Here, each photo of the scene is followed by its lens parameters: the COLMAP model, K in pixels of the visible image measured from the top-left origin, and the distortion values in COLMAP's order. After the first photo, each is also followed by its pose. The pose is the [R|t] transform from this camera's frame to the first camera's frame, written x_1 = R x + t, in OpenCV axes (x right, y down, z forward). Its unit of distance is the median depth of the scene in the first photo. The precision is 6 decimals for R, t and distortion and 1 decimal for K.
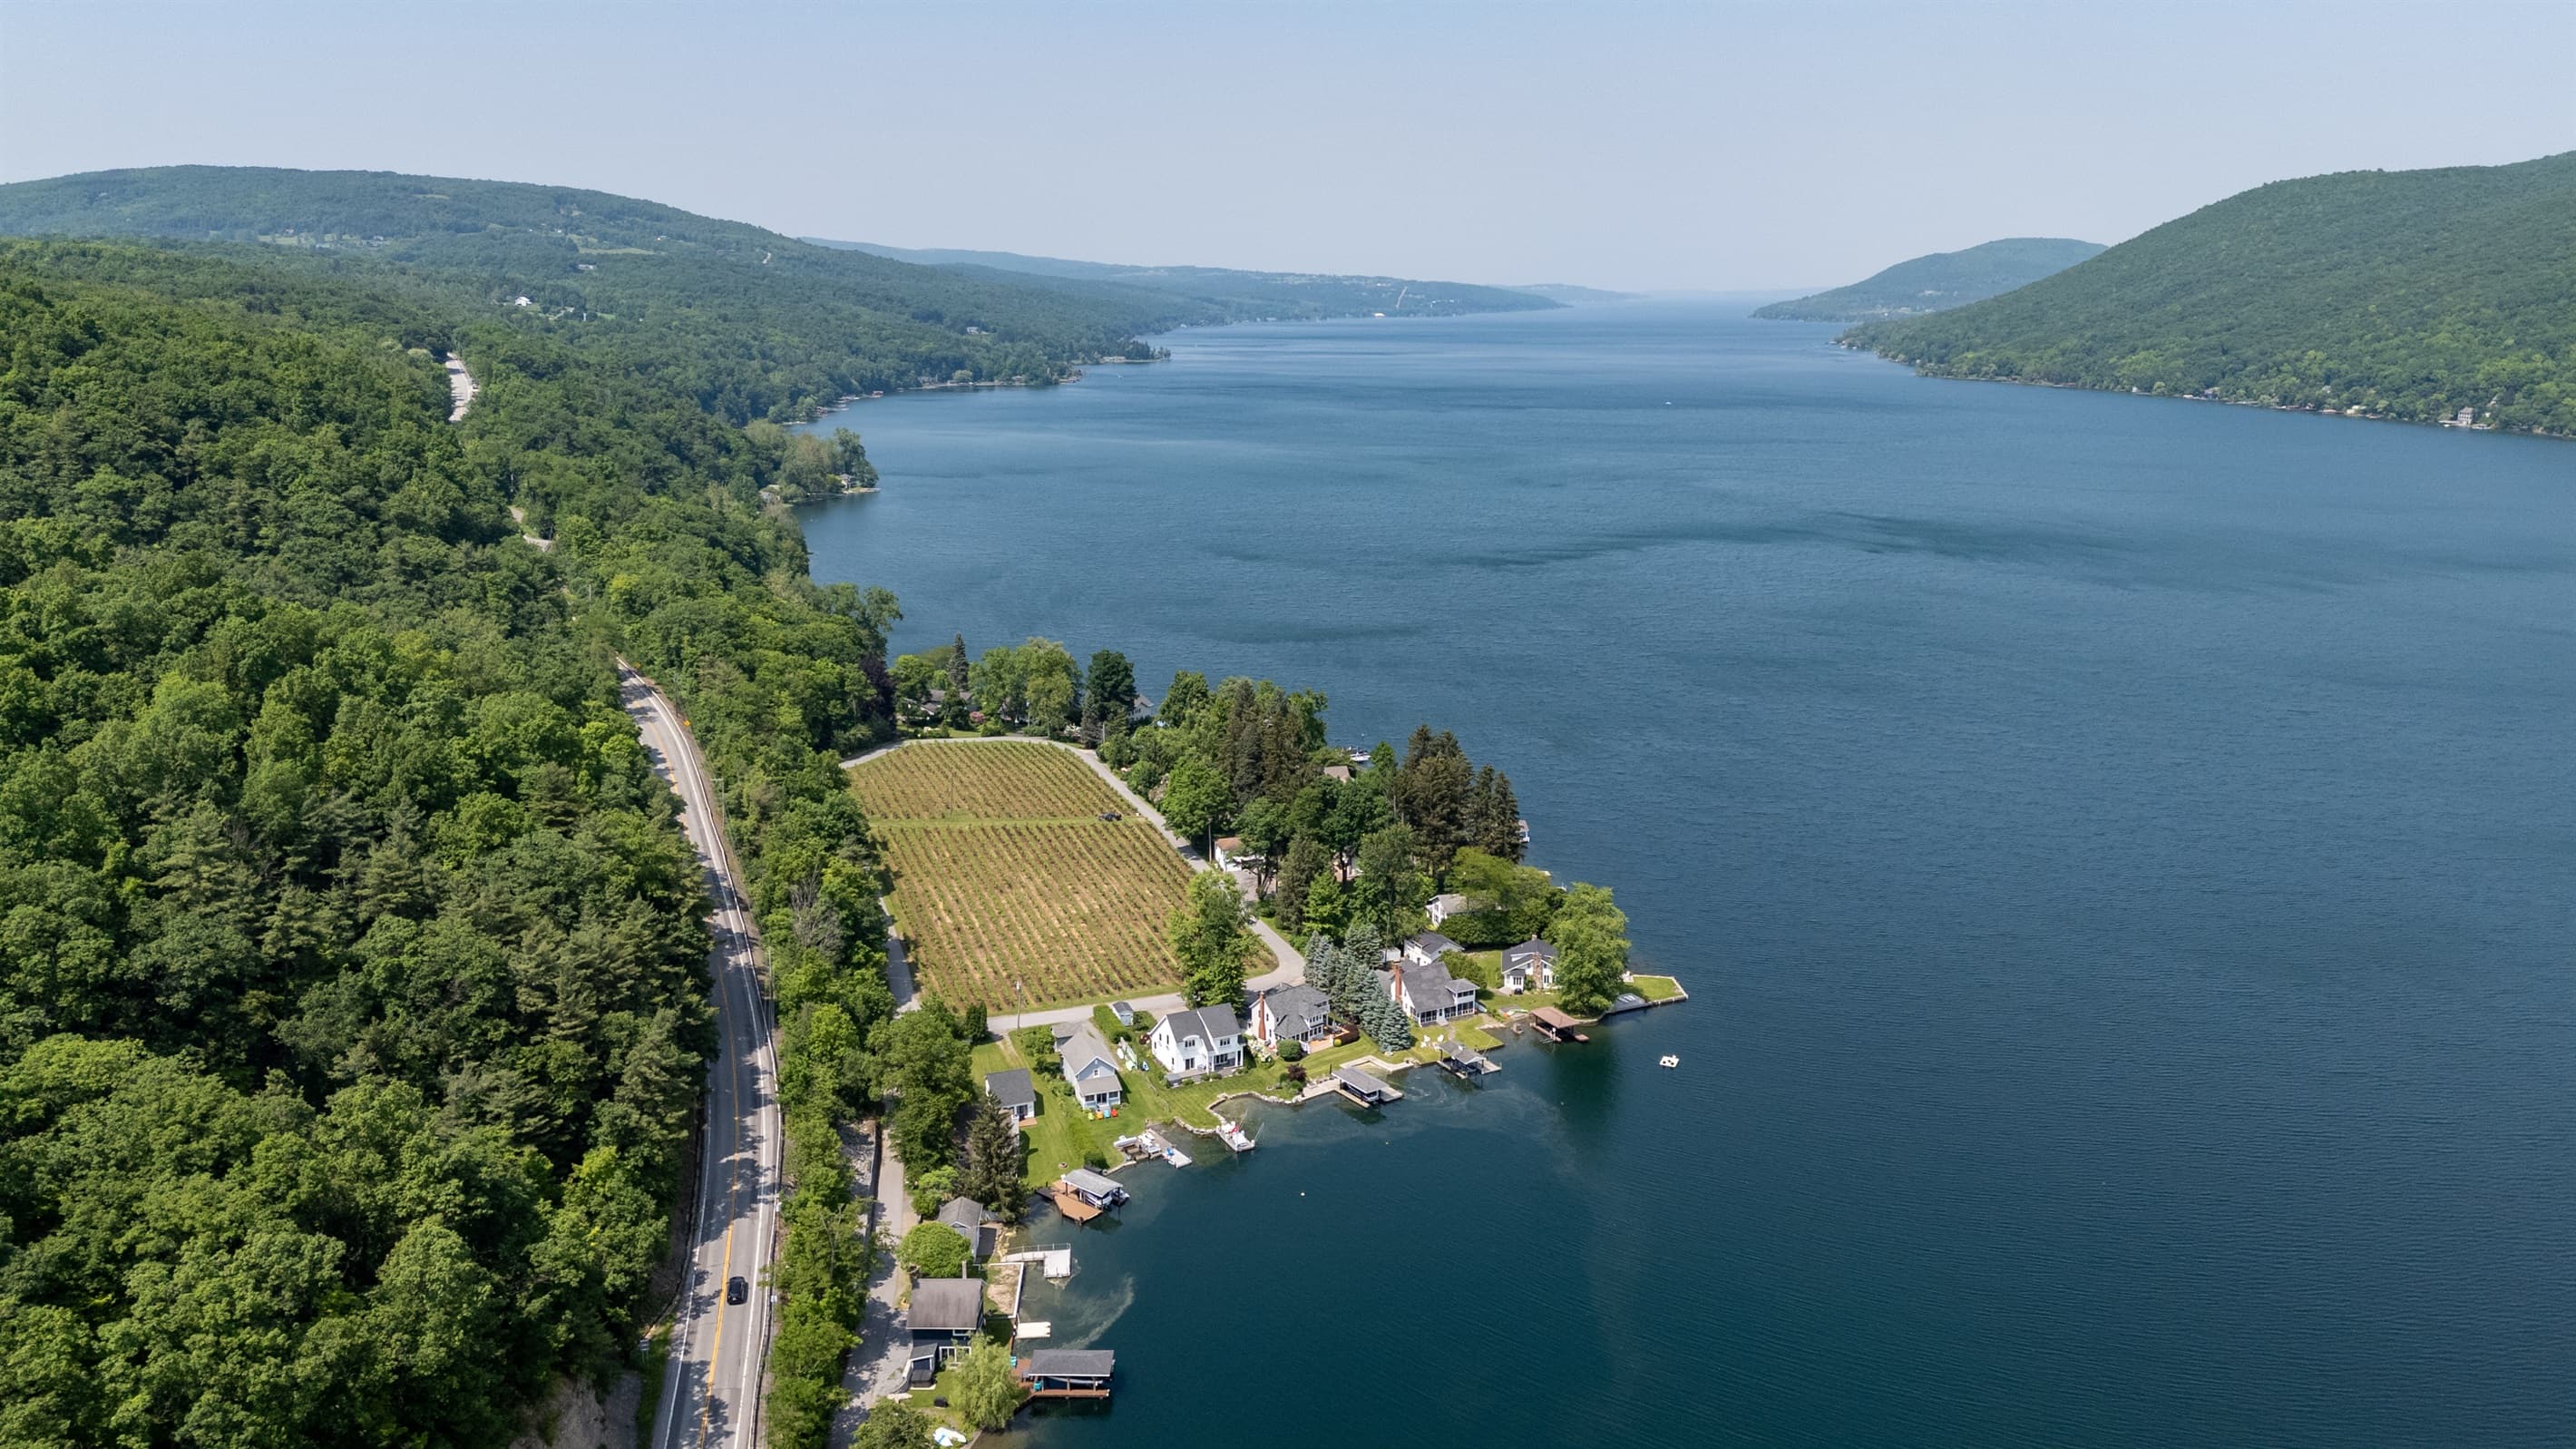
lens RADIAL K [[1906.8, 0, 1288.0], [0, 1906.8, 724.5], [0, 0, 1]] dist [0.093430, -0.101045]
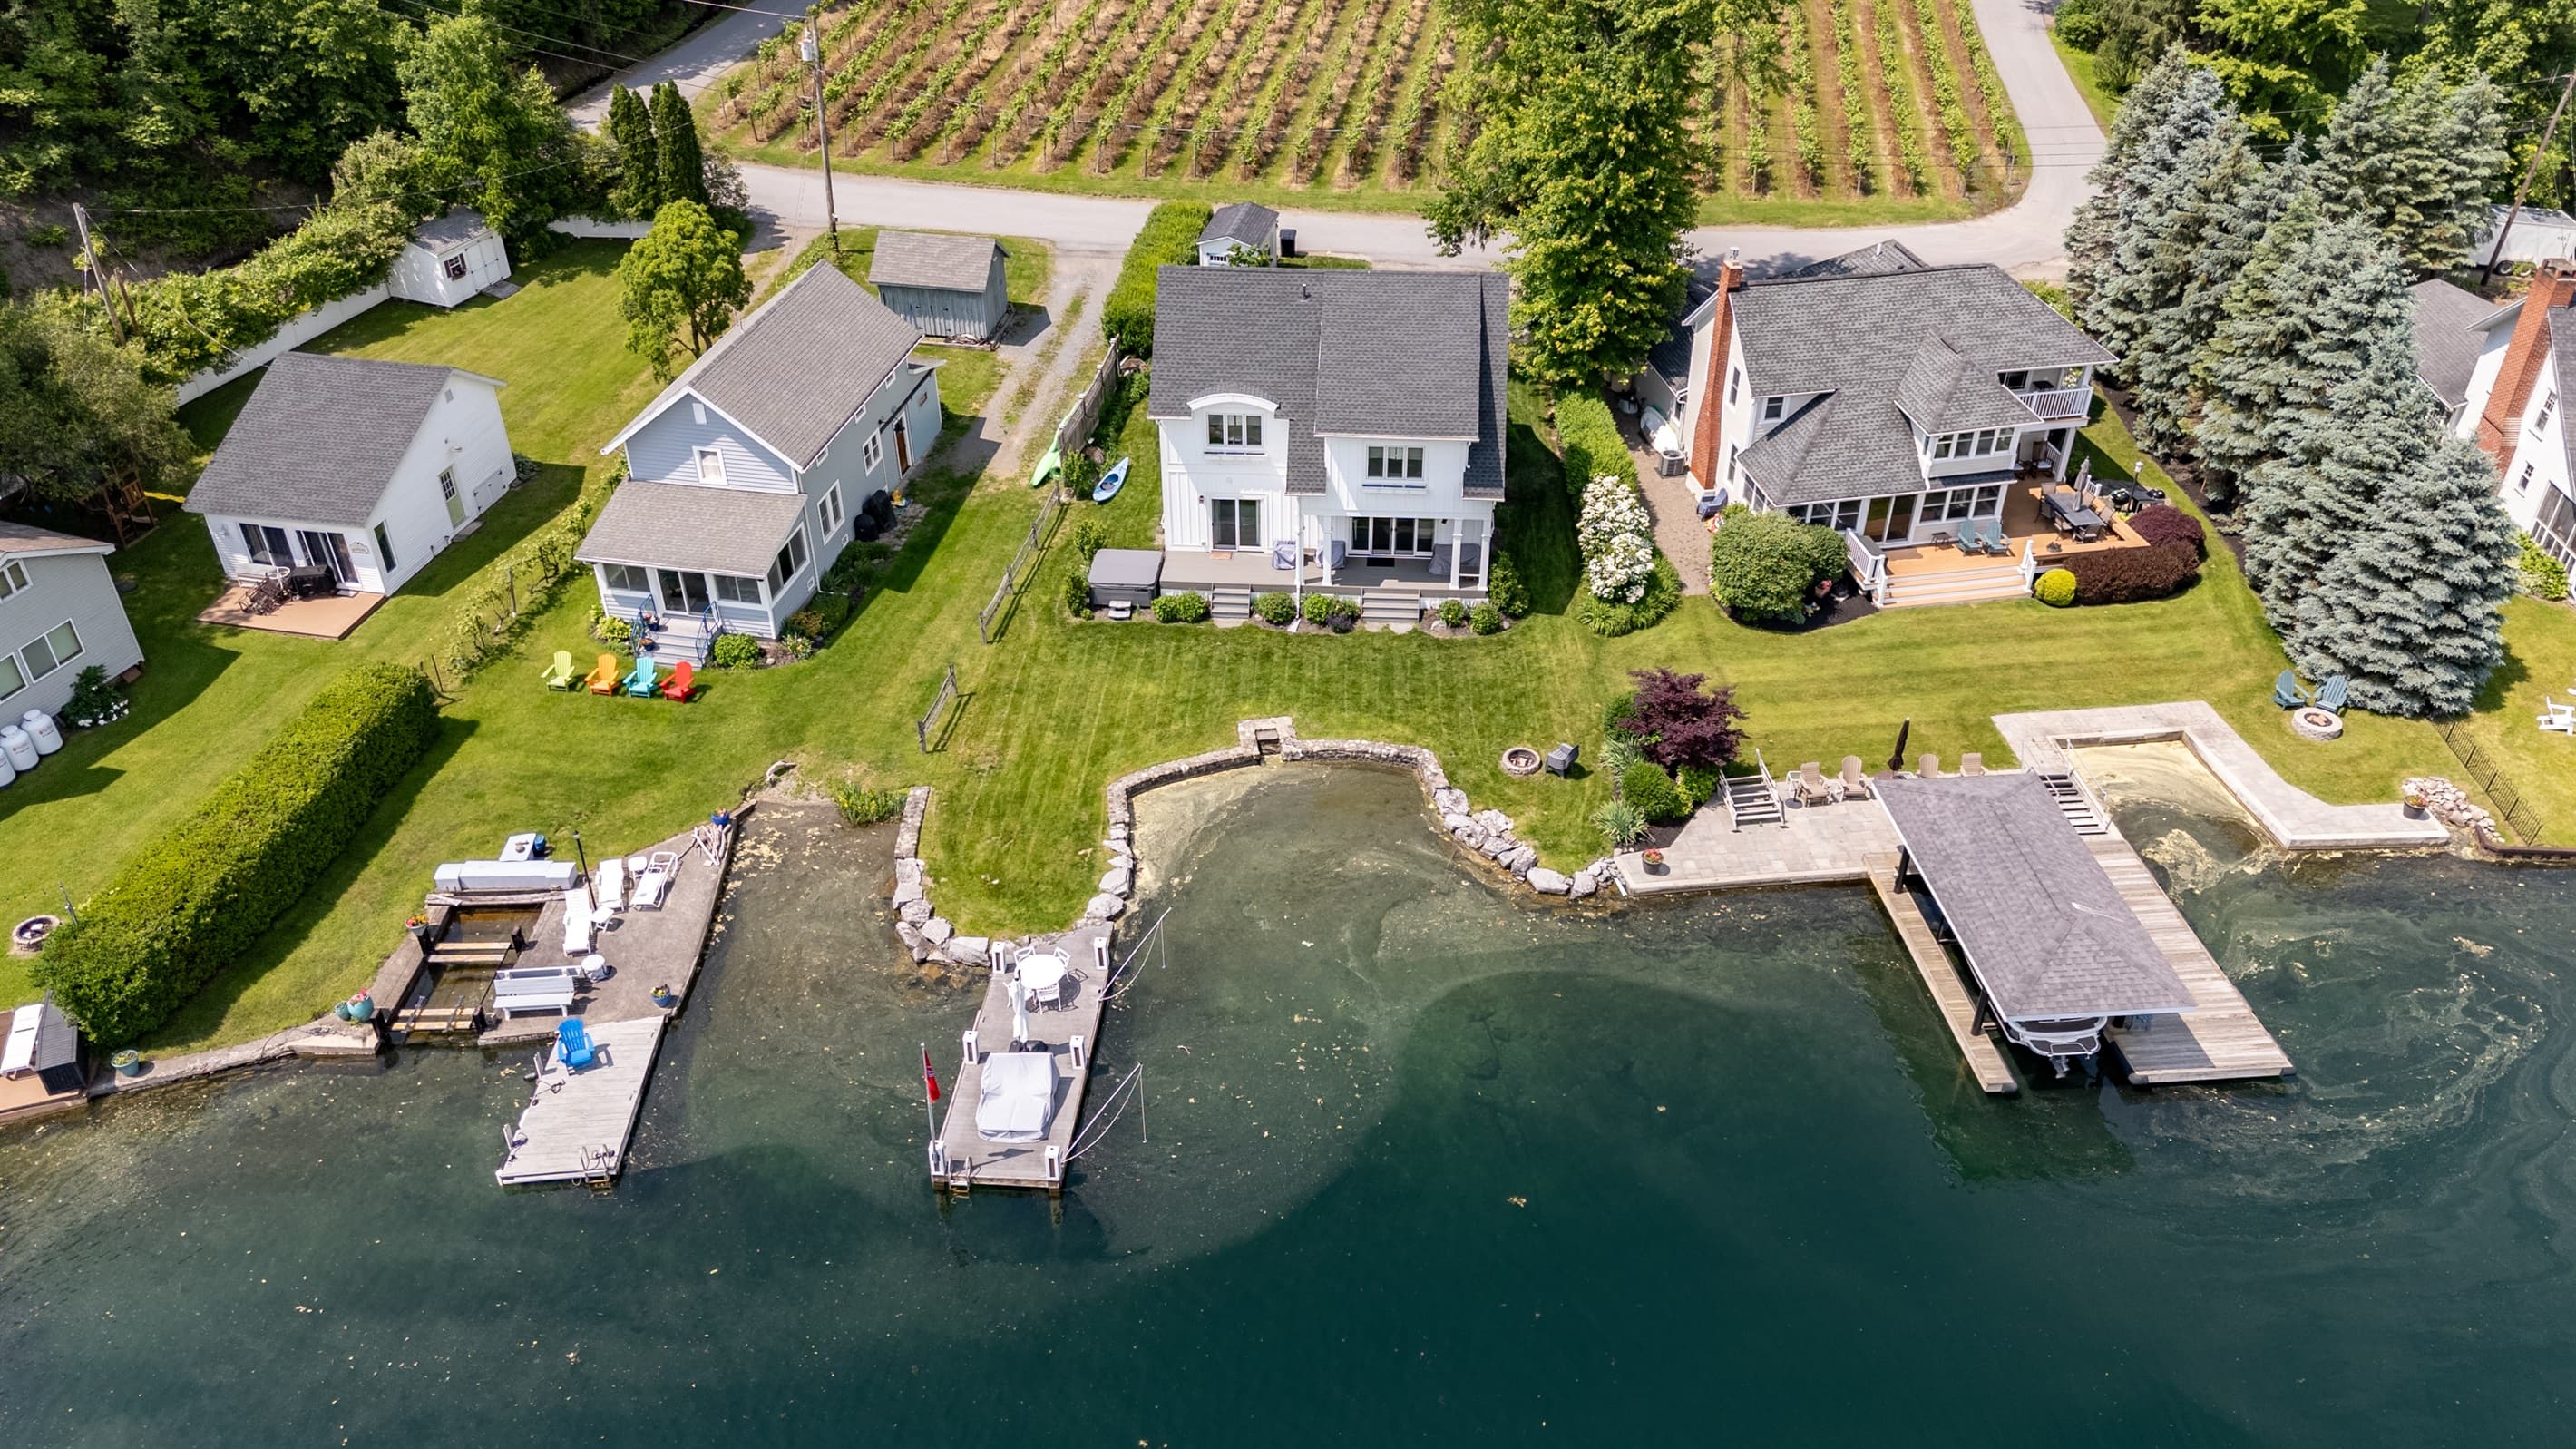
lens RADIAL K [[1906.8, 0, 1288.0], [0, 1906.8, 724.5], [0, 0, 1]] dist [0.093430, -0.101045]
pose [[0.857454, 0.289020, -0.425723, 0.036435], [-0.113386, 0.913142, 0.391554, 0.085972], [0.501913, -0.287468, 0.815748, 0.618201]]
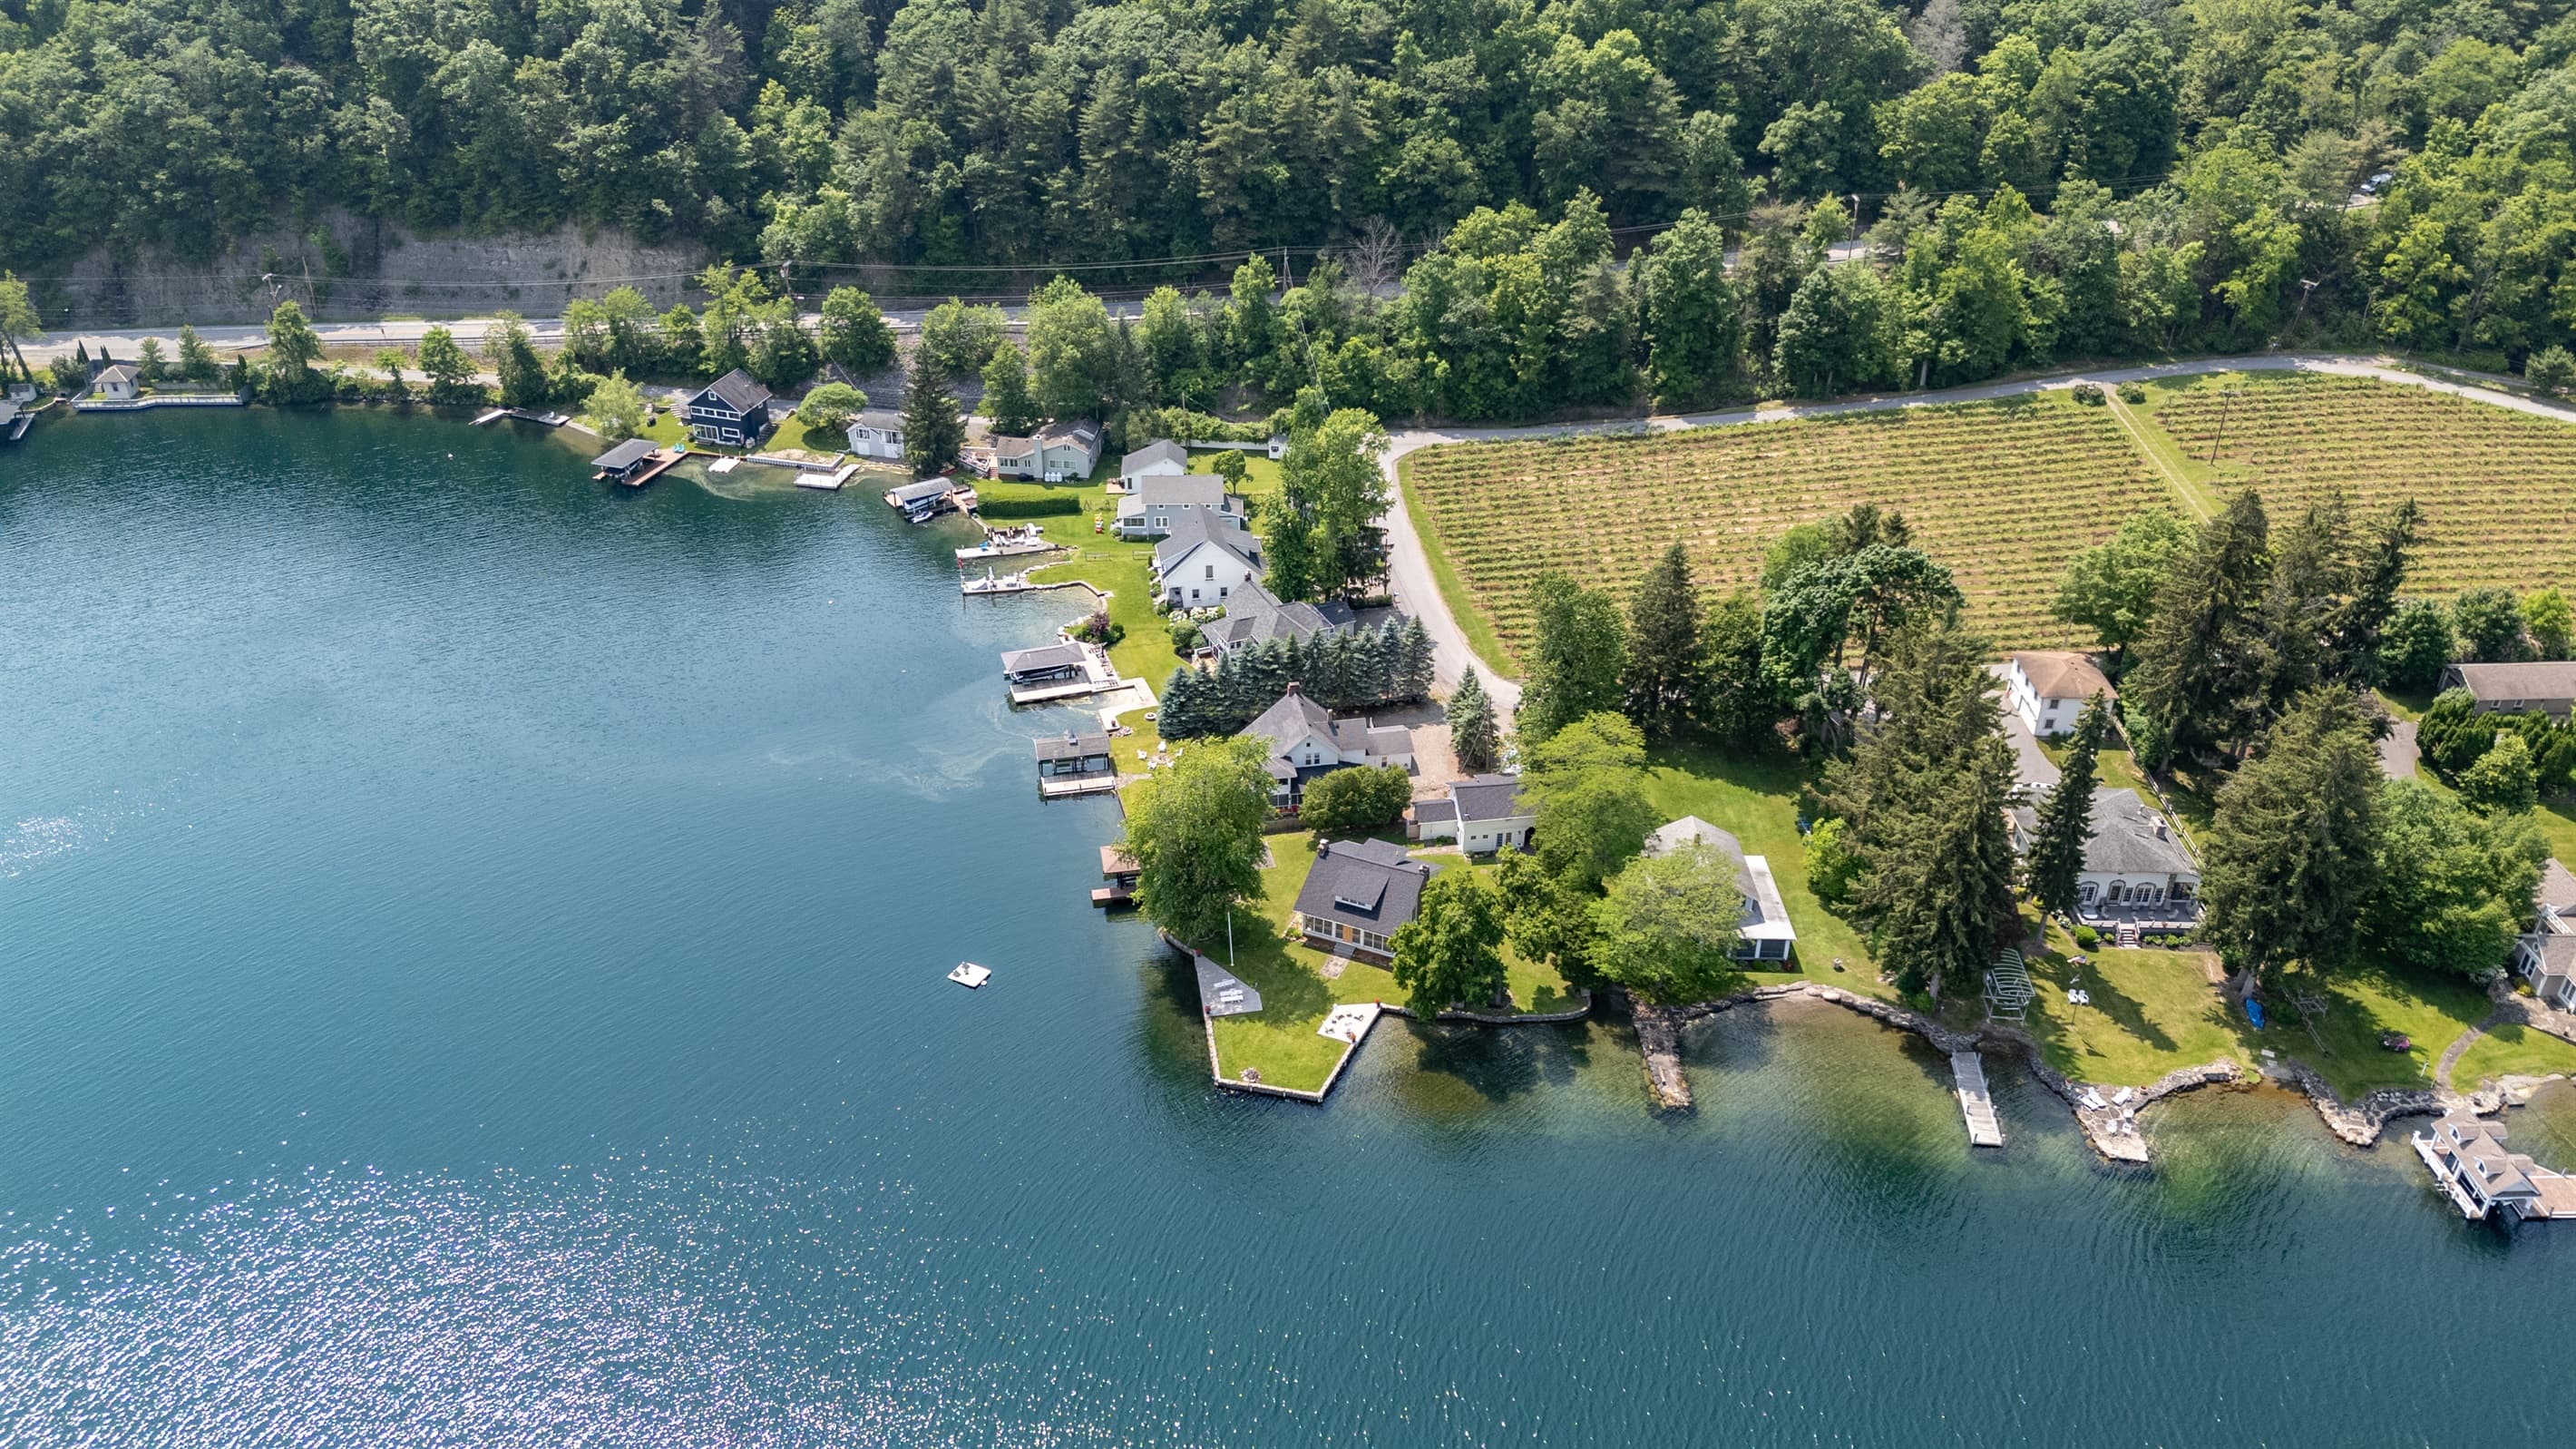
lens RADIAL K [[1906.8, 0, 1288.0], [0, 1906.8, 724.5], [0, 0, 1]] dist [0.093430, -0.101045]
pose [[-0.320234, 0.482567, -0.815217, 0.455395], [-0.213963, 0.801455, 0.558470, -0.166167], [0.922859, 0.353268, -0.153402, 0.889784]]
